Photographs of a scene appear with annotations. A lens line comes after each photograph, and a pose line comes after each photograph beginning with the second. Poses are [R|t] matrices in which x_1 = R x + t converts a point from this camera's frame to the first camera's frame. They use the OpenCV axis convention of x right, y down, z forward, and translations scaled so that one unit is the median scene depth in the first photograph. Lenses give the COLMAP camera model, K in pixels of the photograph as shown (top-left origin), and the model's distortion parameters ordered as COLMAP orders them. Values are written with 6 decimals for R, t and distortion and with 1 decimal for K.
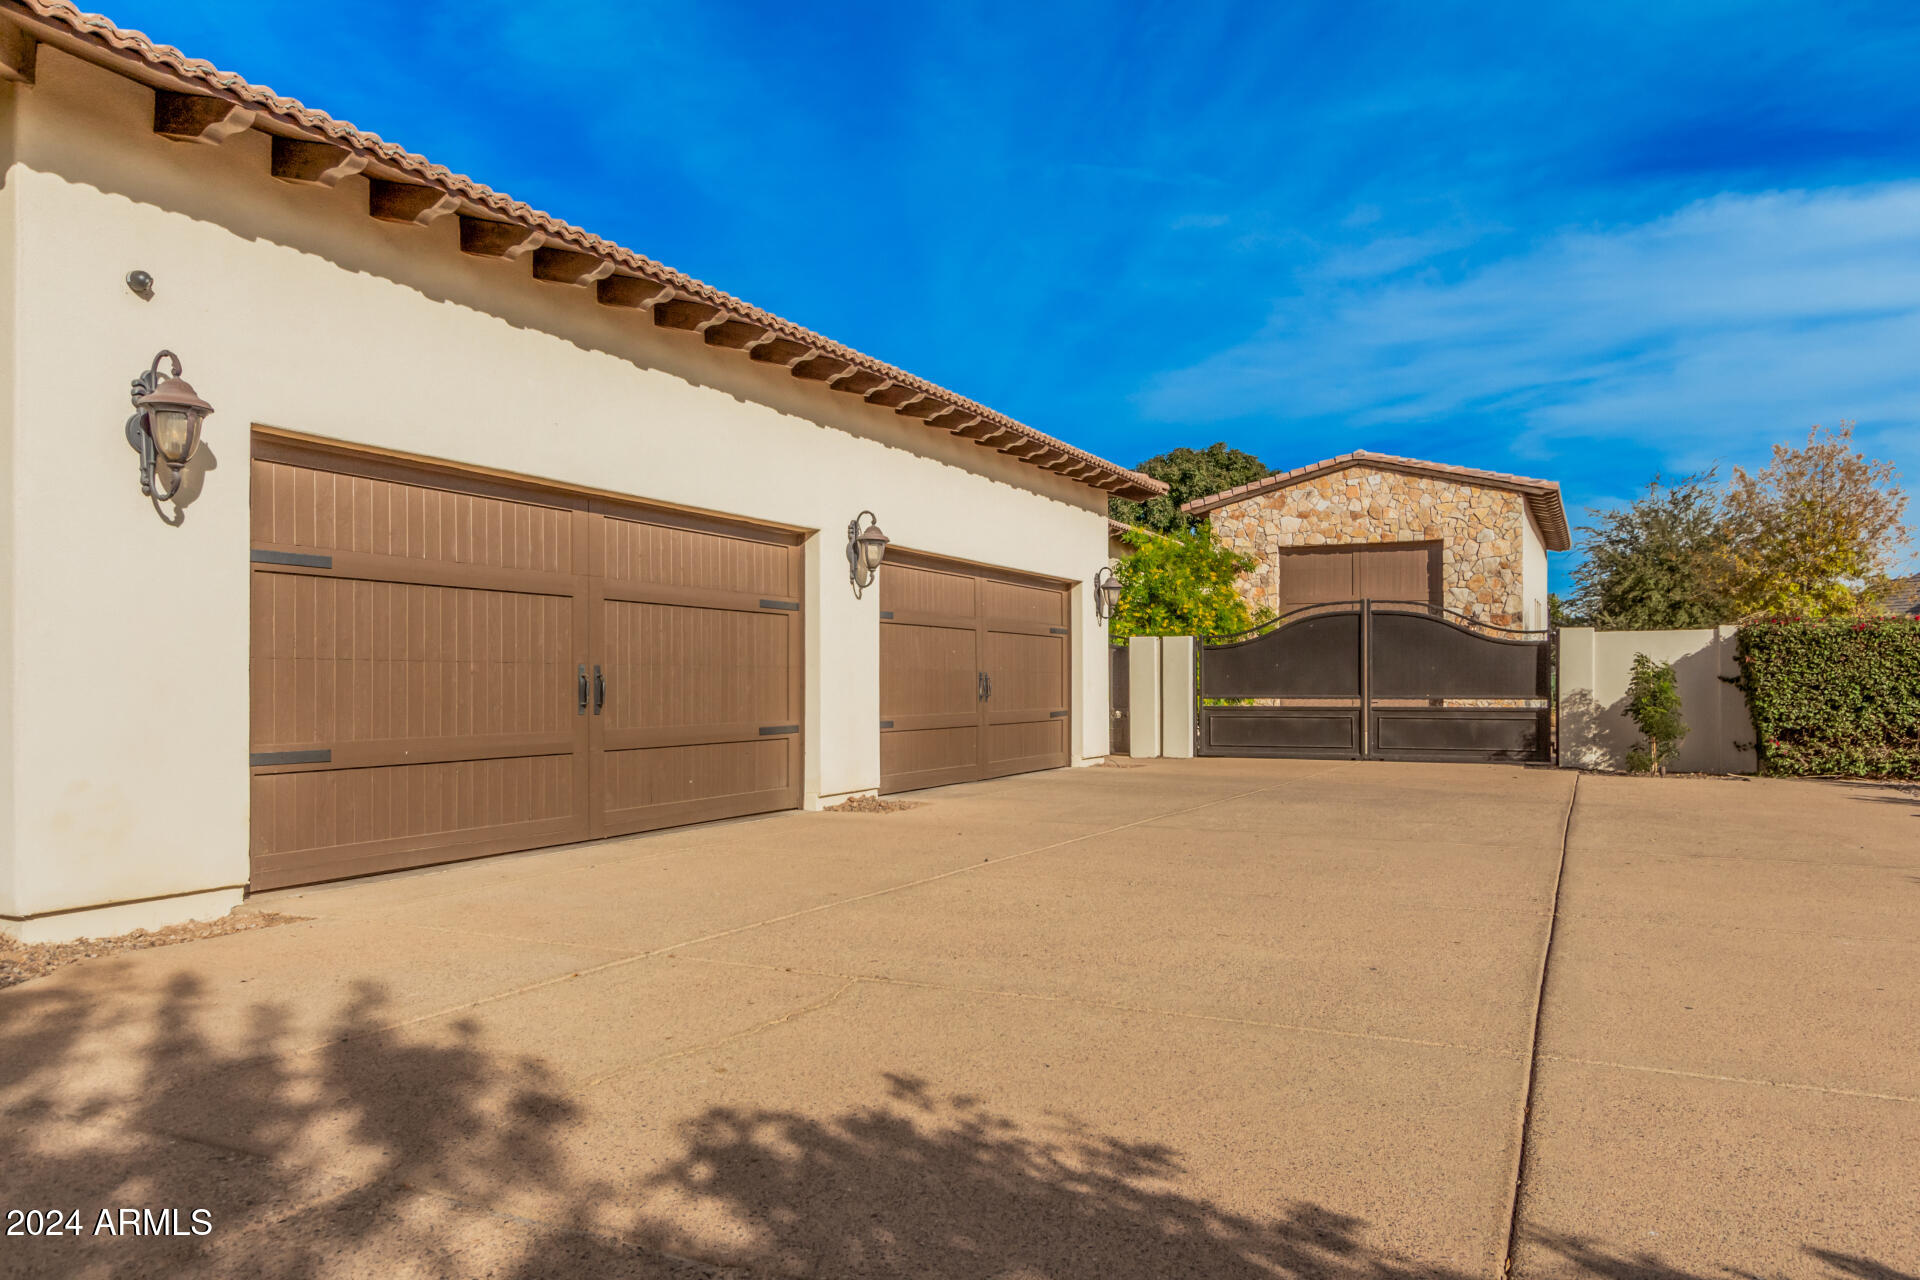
lens RADIAL K [[1352.5, 0, 957.6], [0, 1352.5, 644.3], [0, 0, 1]] dist [0.002322, -0.002957]
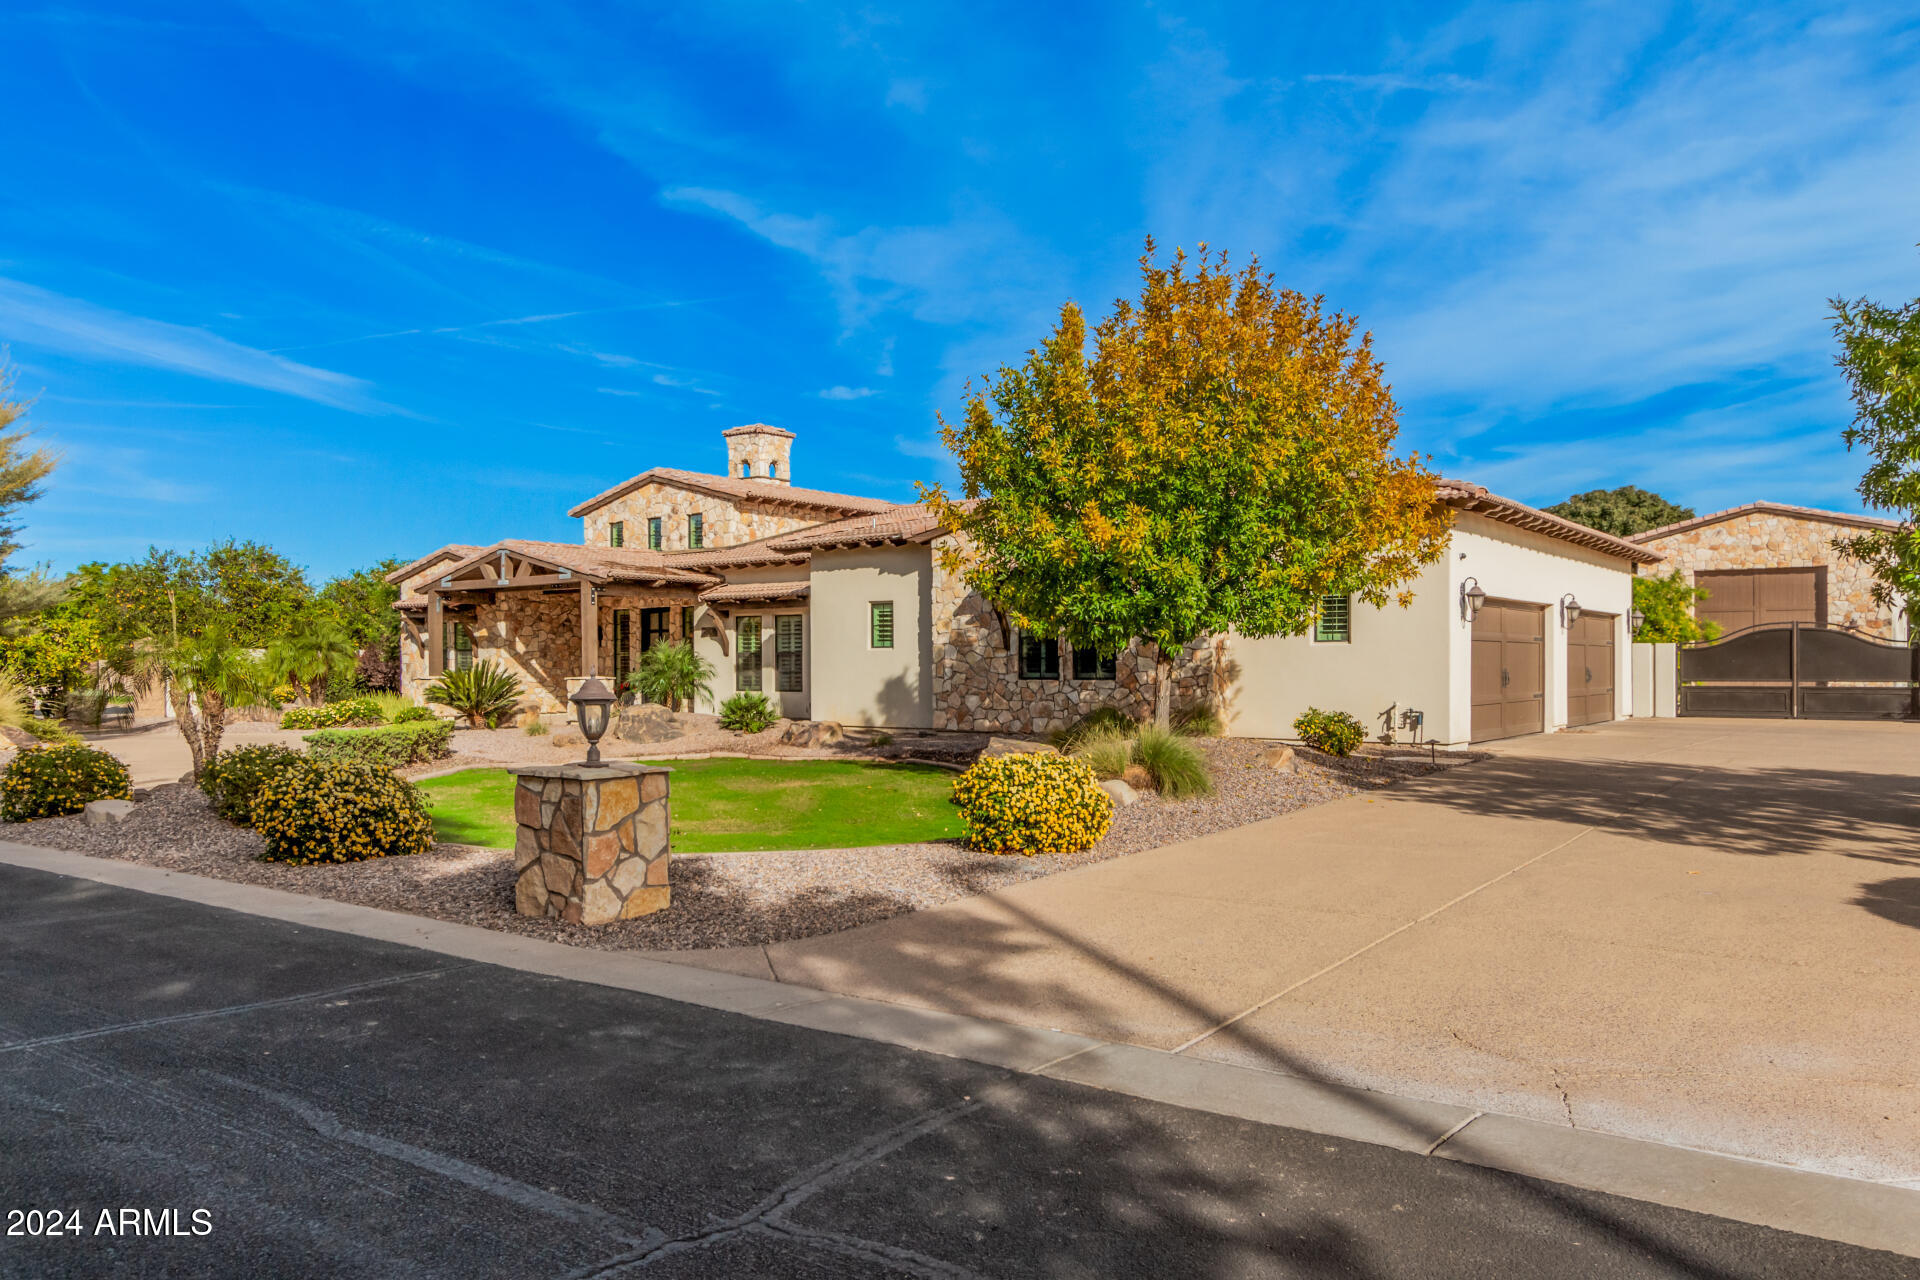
lens RADIAL K [[1352.5, 0, 962.6], [0, 1352.5, 651.4], [0, 0, 1]] dist [0.002322, -0.002957]
pose [[0.982101, -0.003233, -0.188329, -0.246981], [0.006967, 0.999792, 0.019168, -0.022695], [0.188228, -0.020137, 0.981919, -0.520939]]
